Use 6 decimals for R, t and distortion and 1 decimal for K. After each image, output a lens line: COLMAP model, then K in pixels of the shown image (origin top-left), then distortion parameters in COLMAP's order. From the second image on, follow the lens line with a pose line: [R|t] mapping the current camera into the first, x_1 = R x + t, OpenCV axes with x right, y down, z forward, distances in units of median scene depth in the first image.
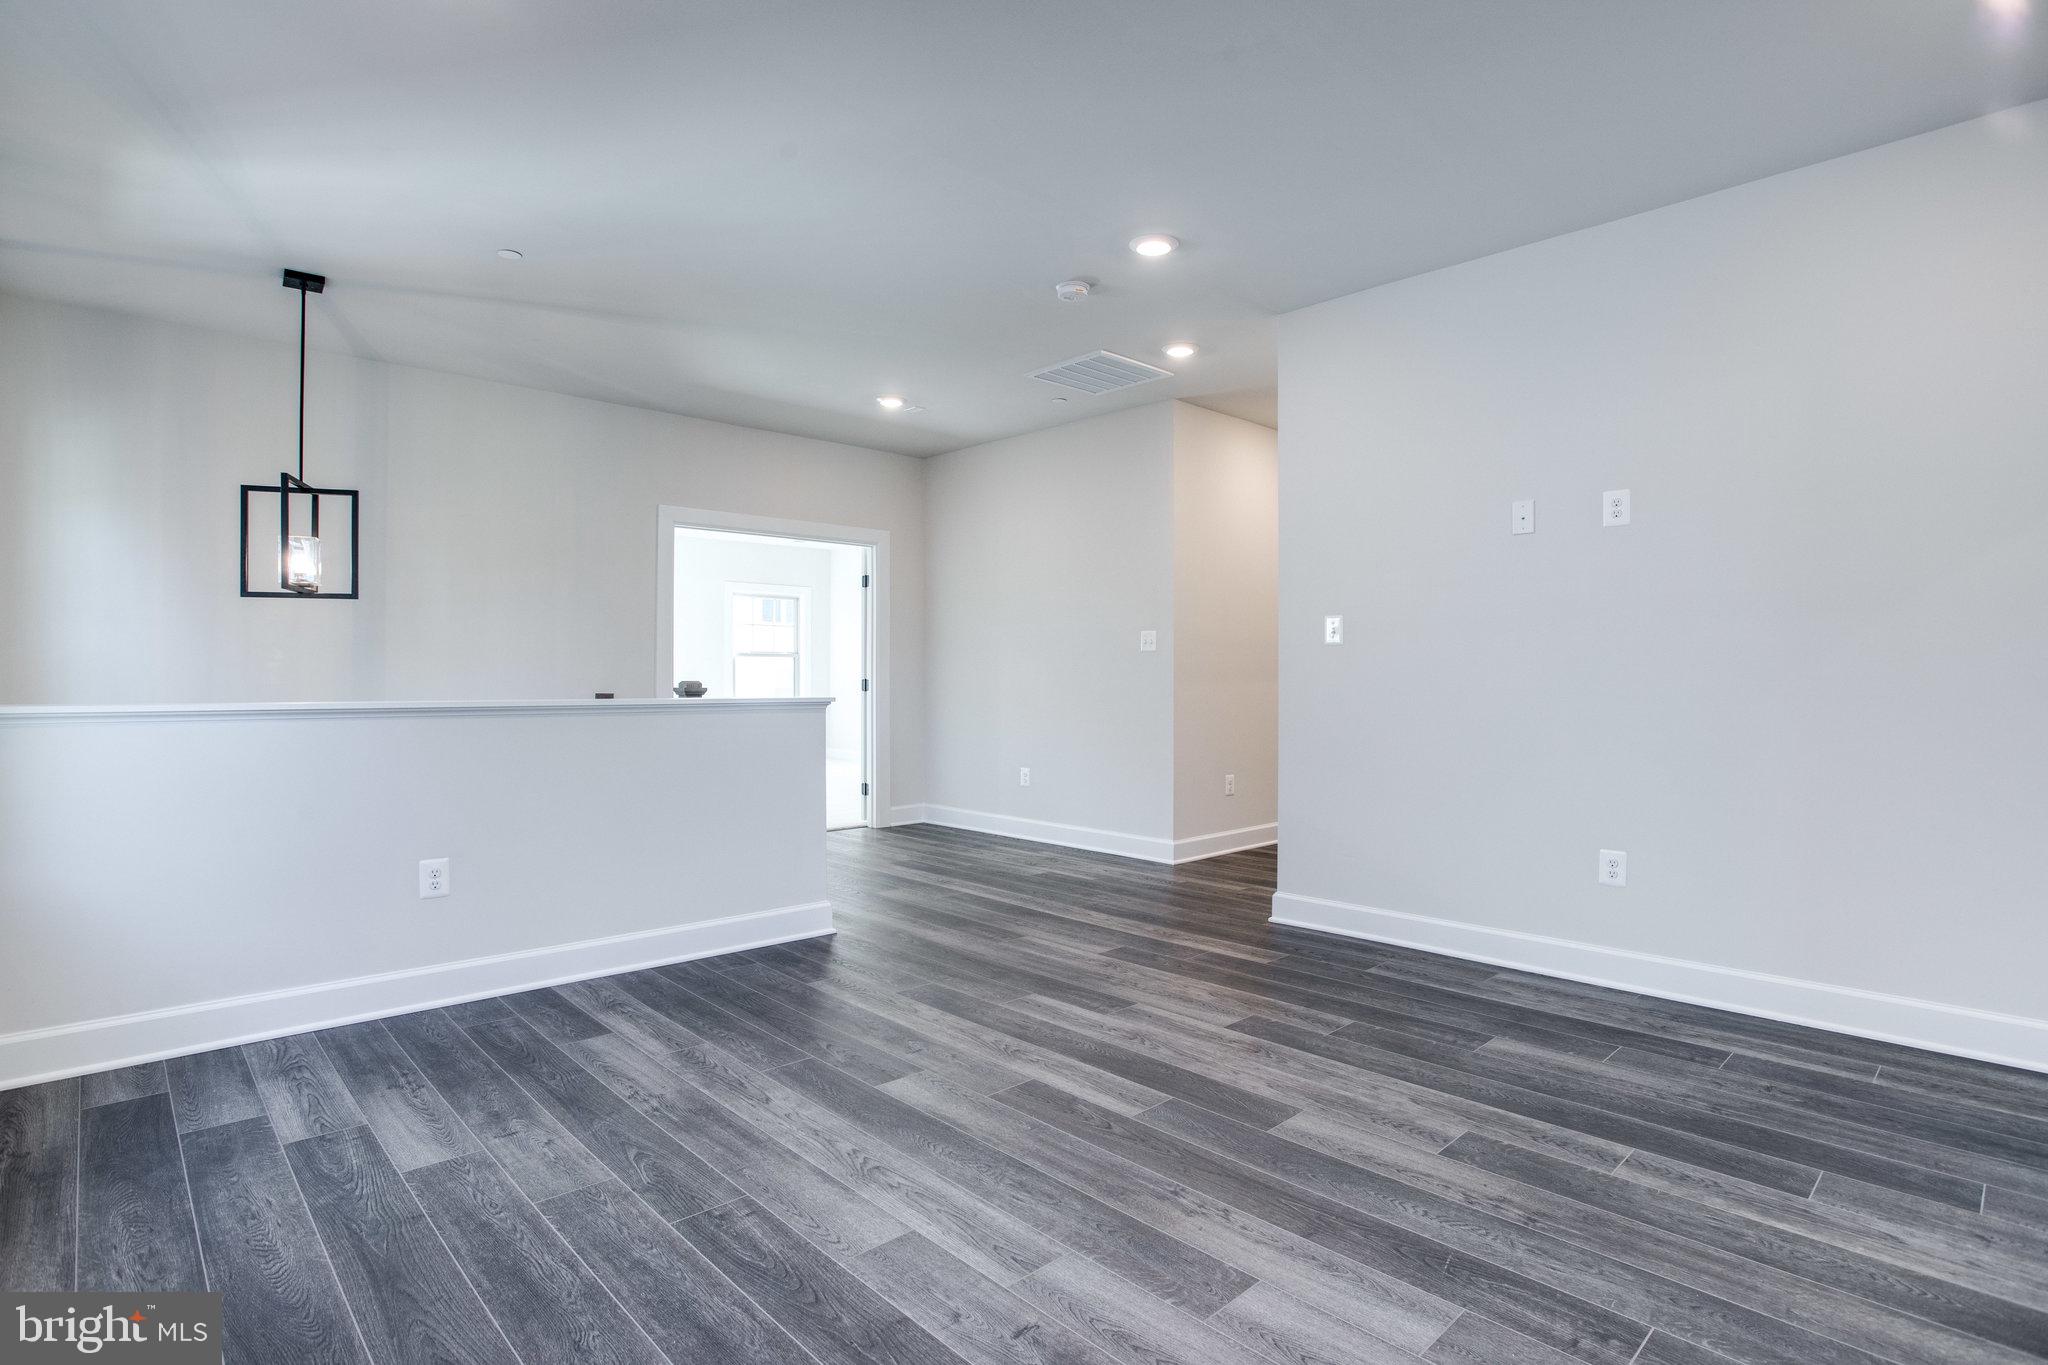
lens RADIAL K [[1003.0, 0, 1040.4], [0, 1003.0, 680.4], [0, 0, 1]] dist [-0.041488, 0.002553]
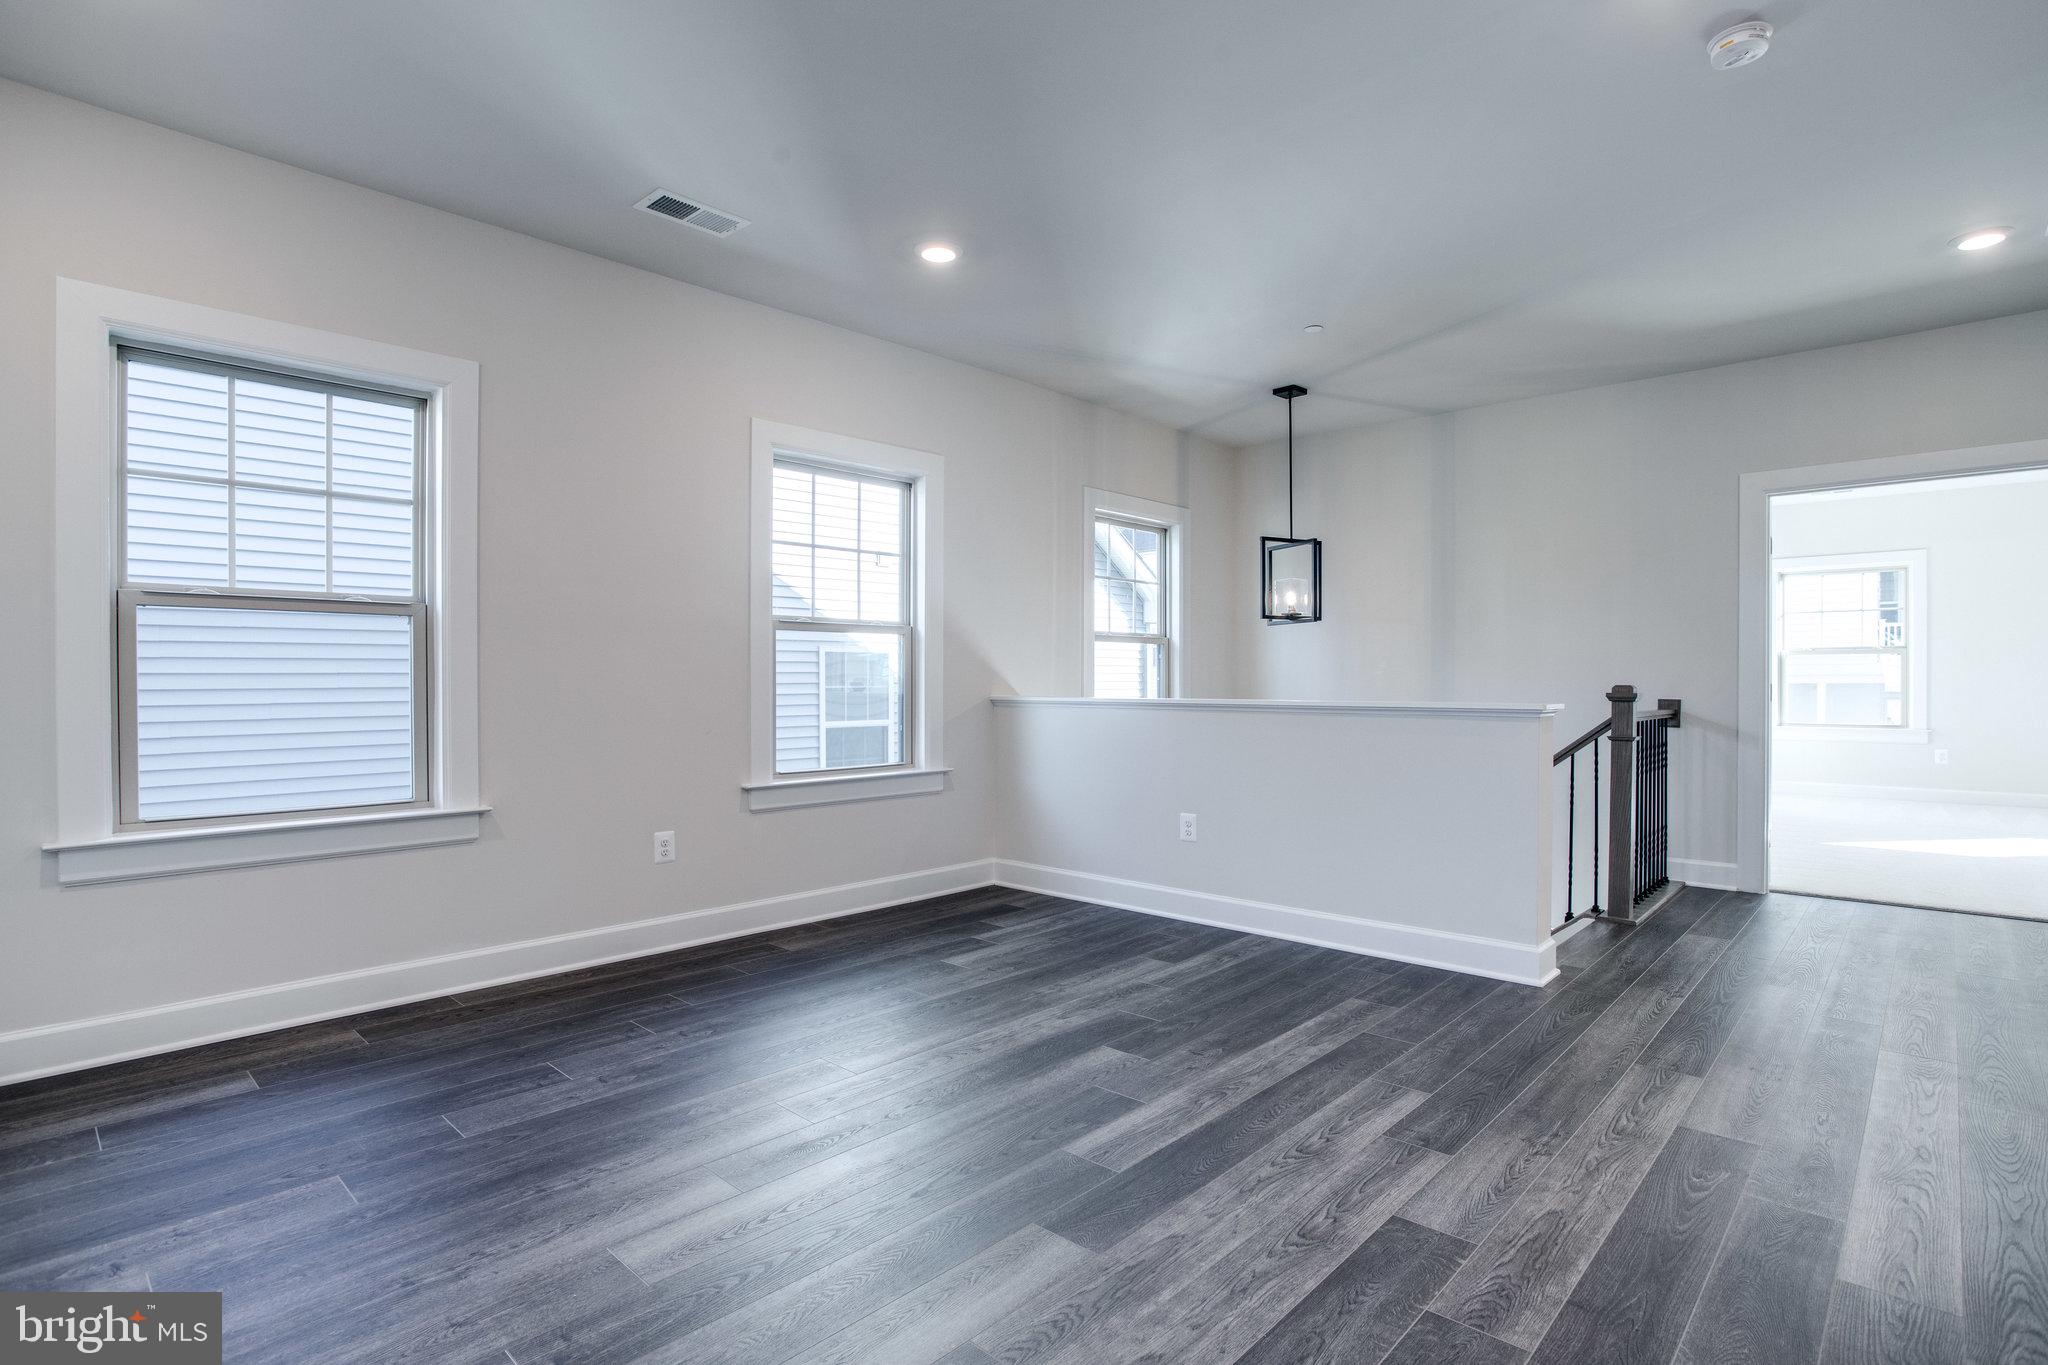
lens RADIAL K [[1003.0, 0, 1027.6], [0, 1003.0, 684.5], [0, 0, 1]] dist [-0.041488, 0.002553]
pose [[0.065447, -0.000364, -0.997856, 0.801714], [-0.001146, 0.999999, -0.000440, 0.001962], [0.997855, 0.001172, 0.065447, 0.711361]]
